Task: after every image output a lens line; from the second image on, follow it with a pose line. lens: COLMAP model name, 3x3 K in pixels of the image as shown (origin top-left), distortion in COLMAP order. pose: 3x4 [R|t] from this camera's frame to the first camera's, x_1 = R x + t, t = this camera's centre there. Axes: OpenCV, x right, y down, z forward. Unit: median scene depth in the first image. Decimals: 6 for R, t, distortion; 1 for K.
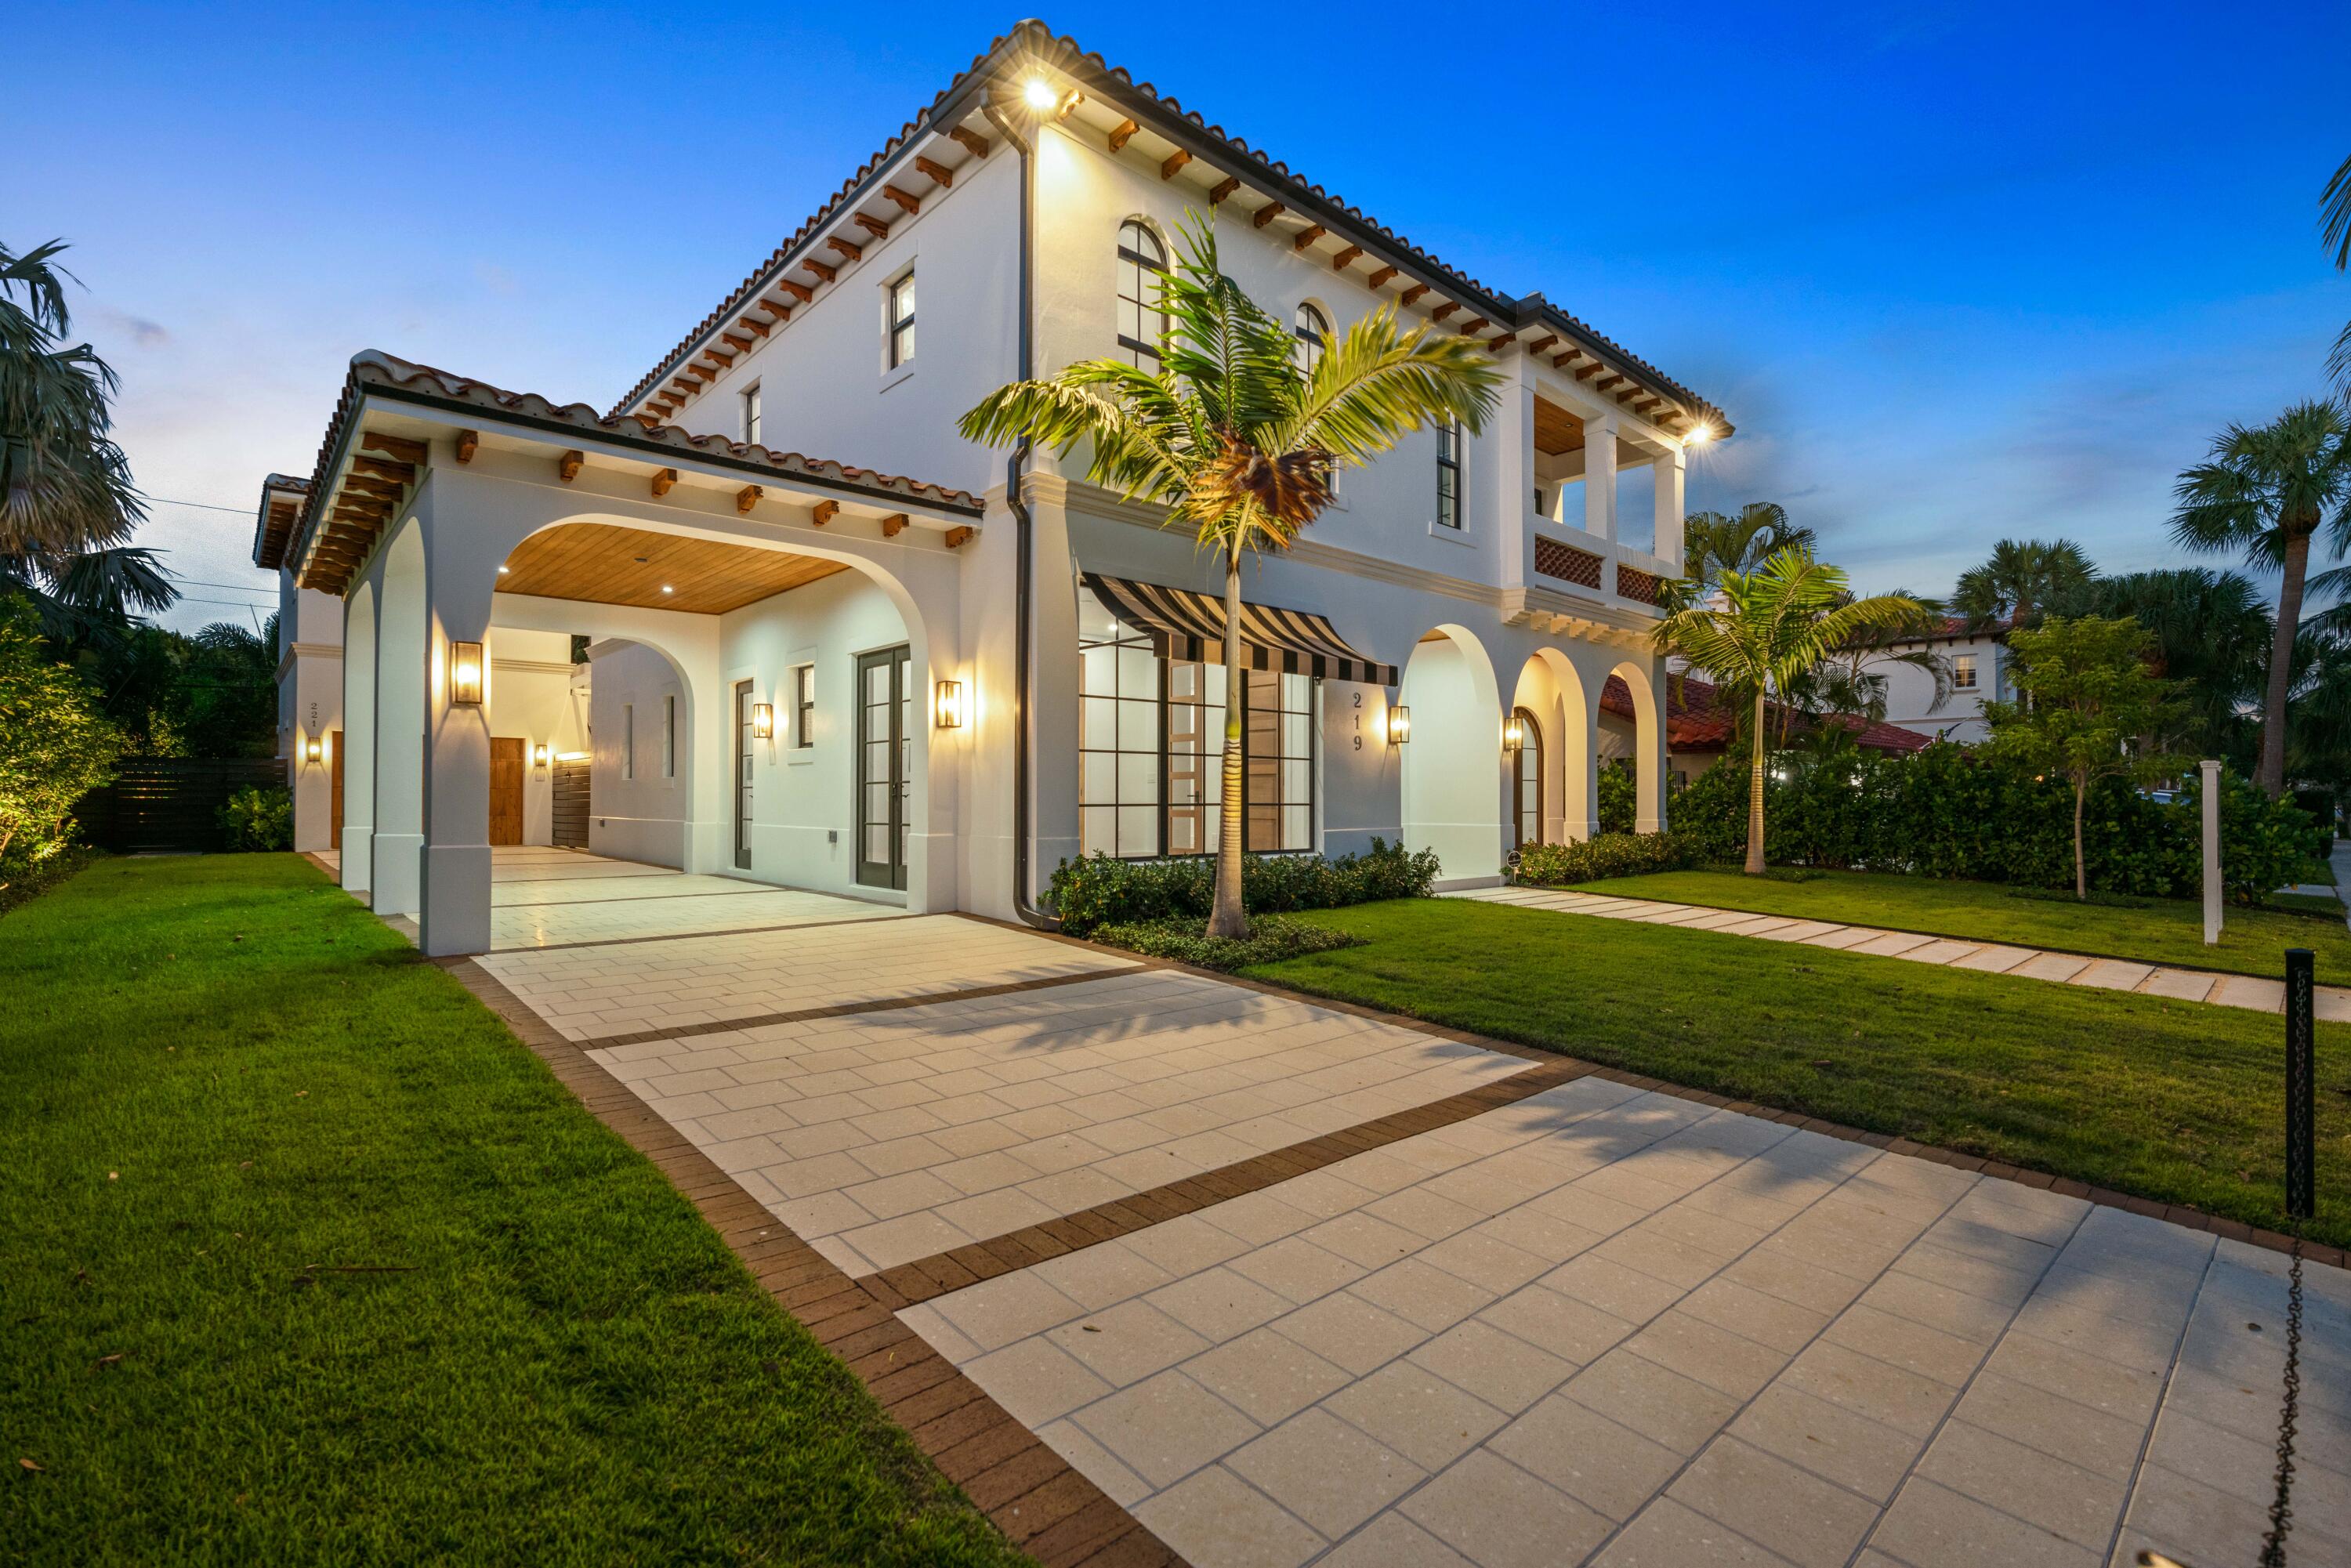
lens RADIAL K [[1069.7, 0, 1185.6], [0, 1069.7, 787.2], [0, 0, 1]] dist [0.002185, 0.000887]
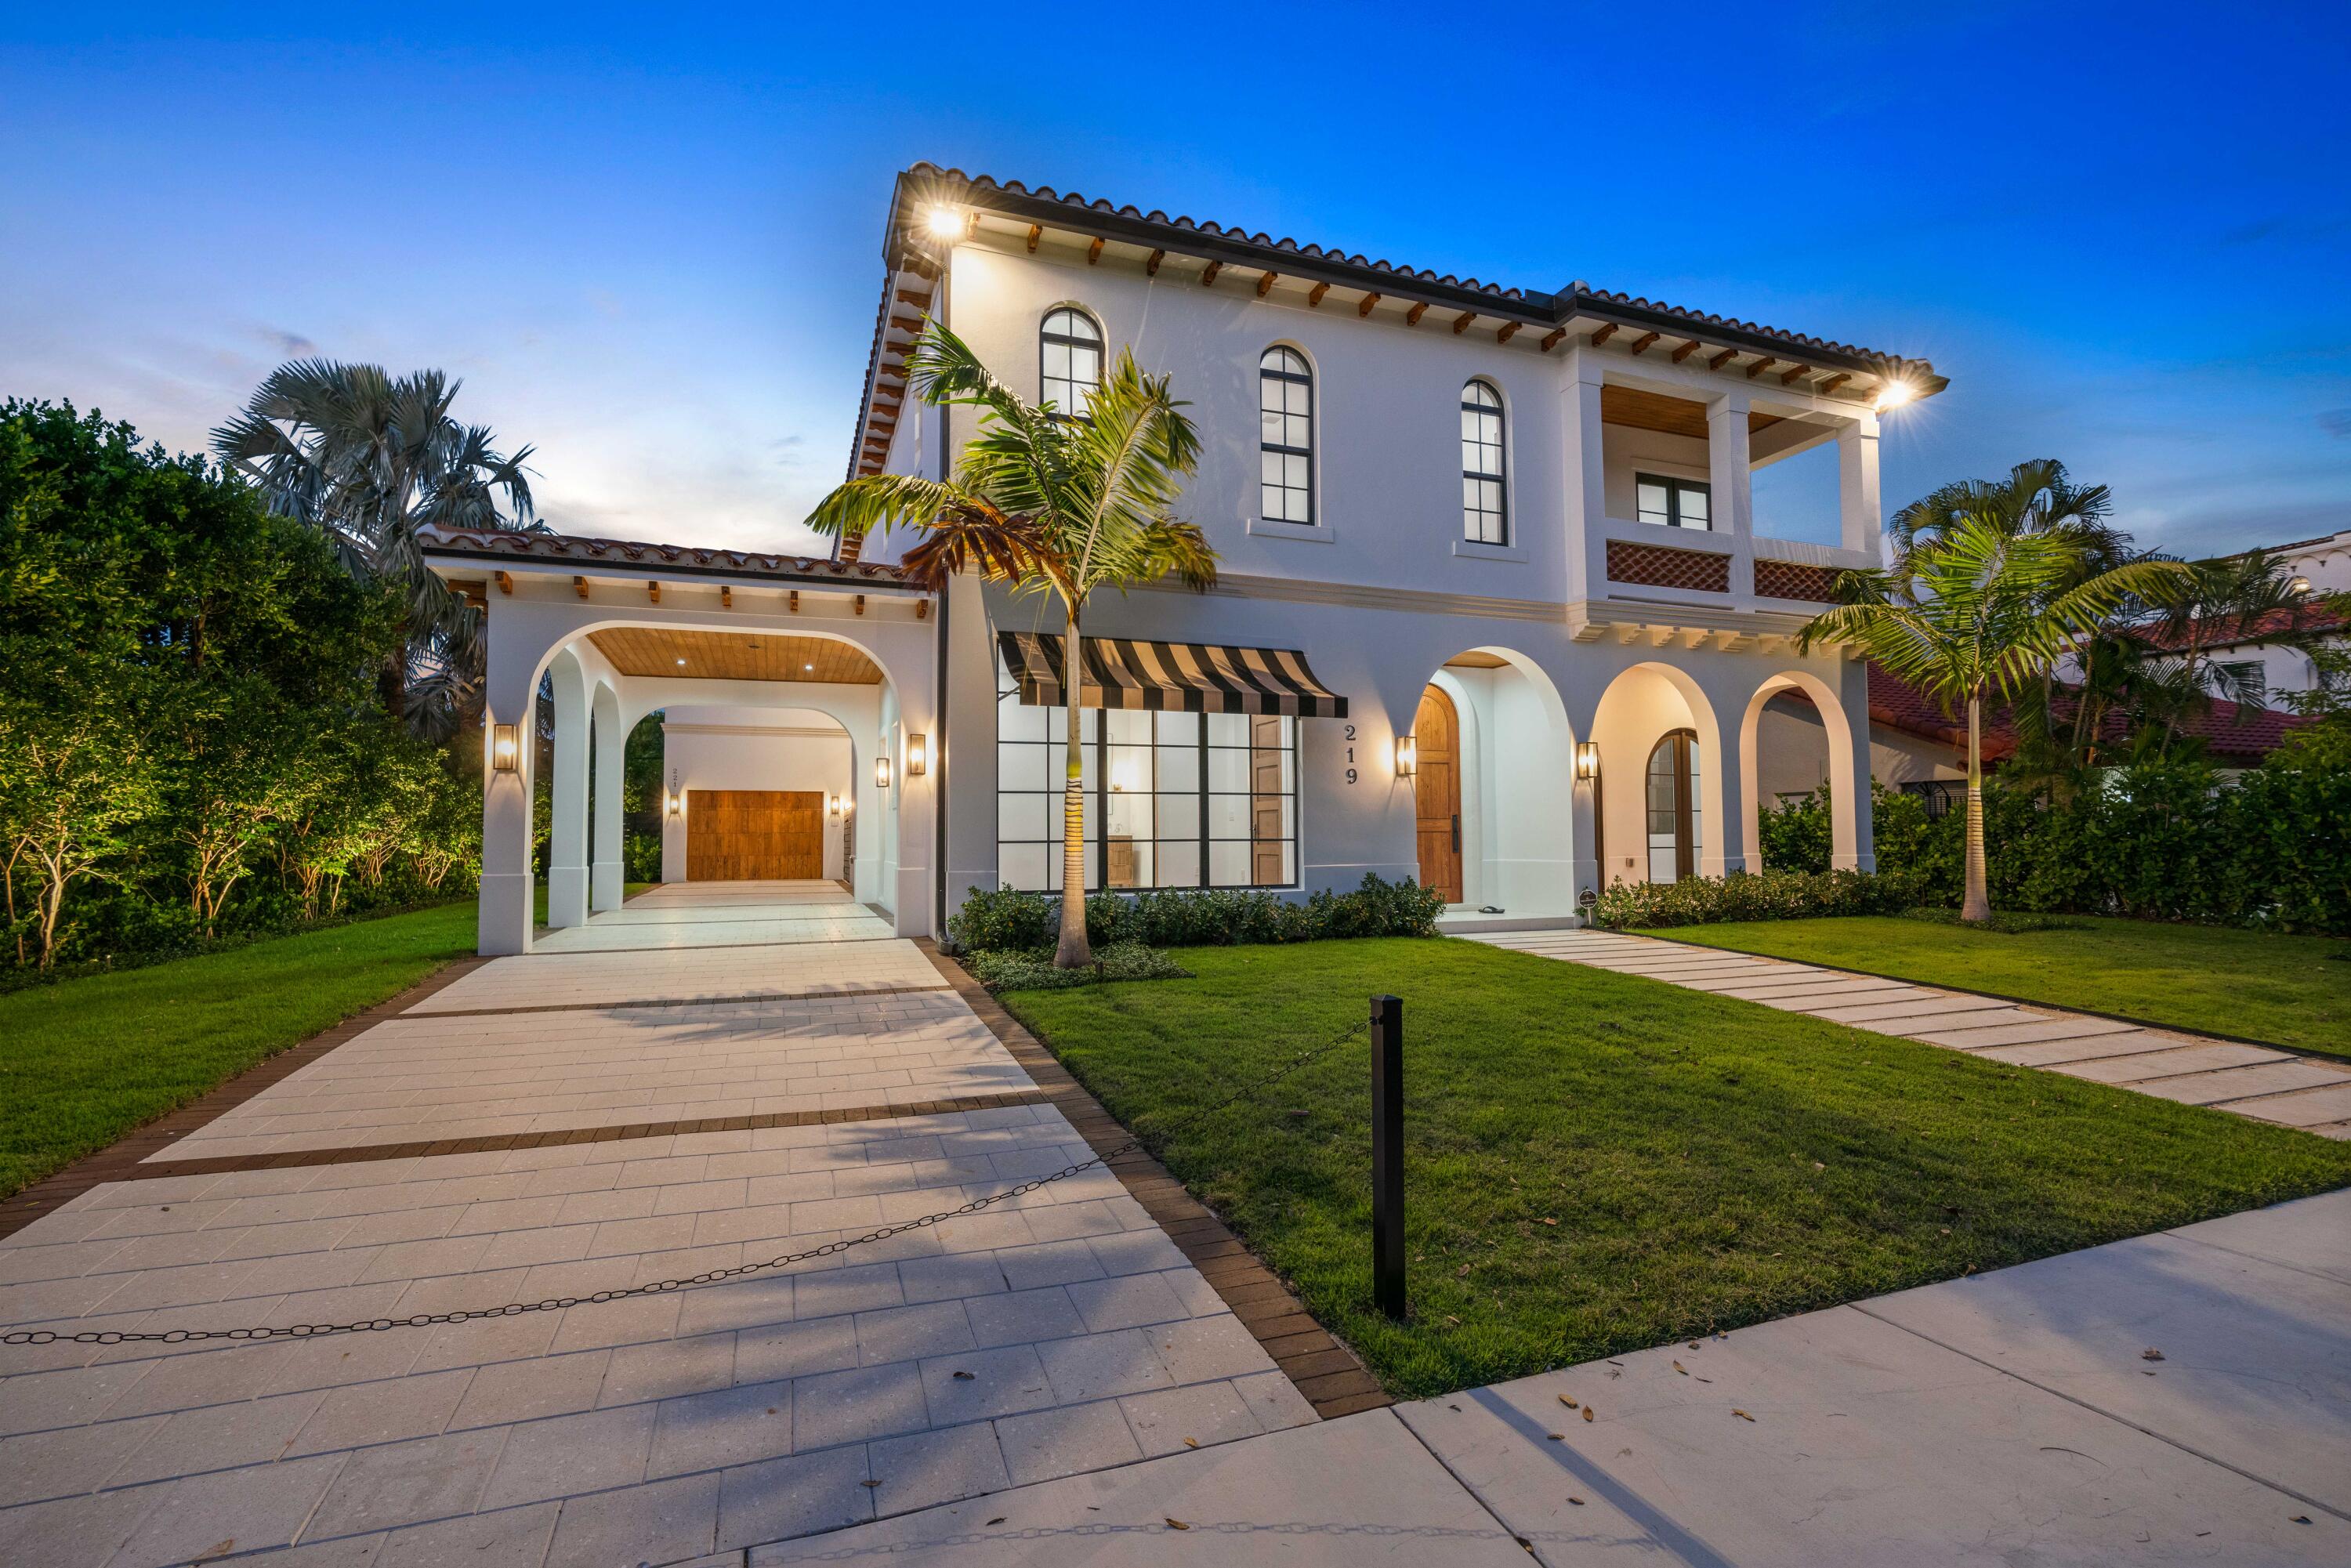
lens RADIAL K [[1069.7, 0, 1186.8], [0, 1069.7, 782.7], [0, 0, 1]] dist [0.002185, 0.000887]
pose [[0.929159, -0.028524, -0.368579, 0.303772], [0.013334, 0.998956, -0.043693, 0.004063], [0.369440, 0.035683, 0.928569, 0.029820]]
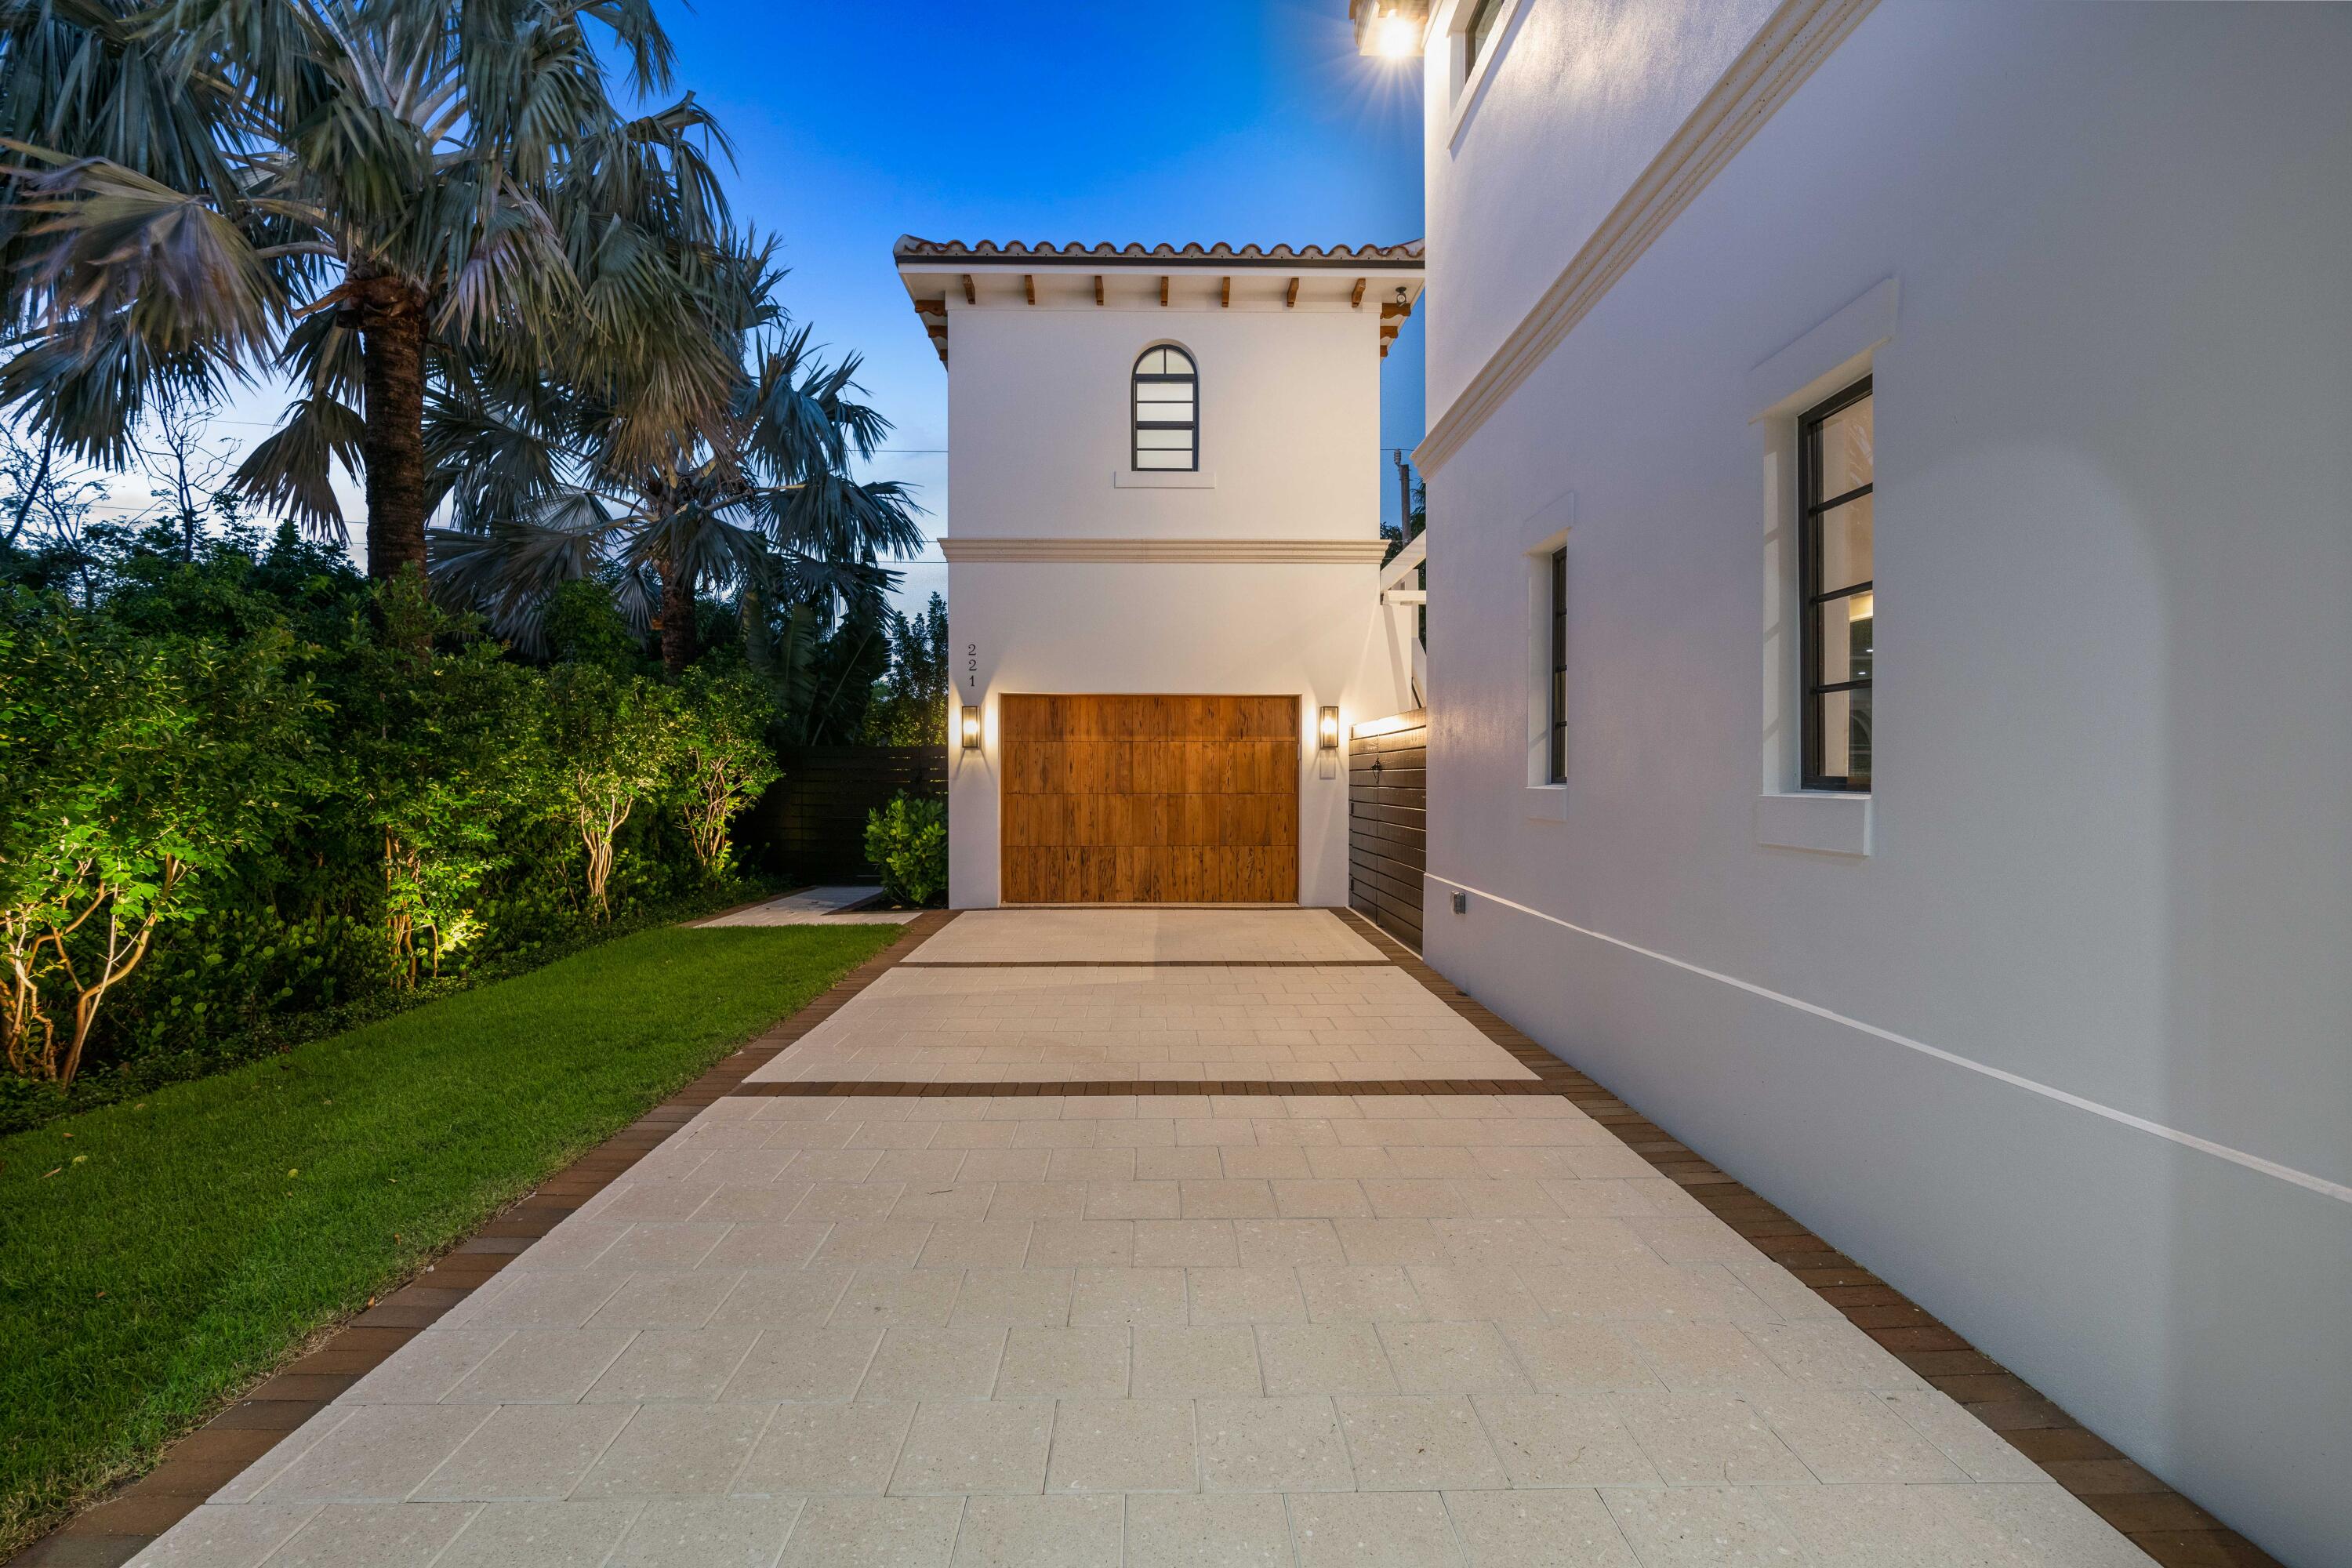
lens RADIAL K [[1070.2, 0, 1158.8], [0, 1070.2, 772.3], [0, 0, 1]] dist [0.002185, 0.000887]
pose [[0.750696, -0.000262, -0.660648, -0.470596], [0.009590, 0.999899, 0.010501, -0.021114], [0.660578, -0.014219, 0.750623, 0.812121]]
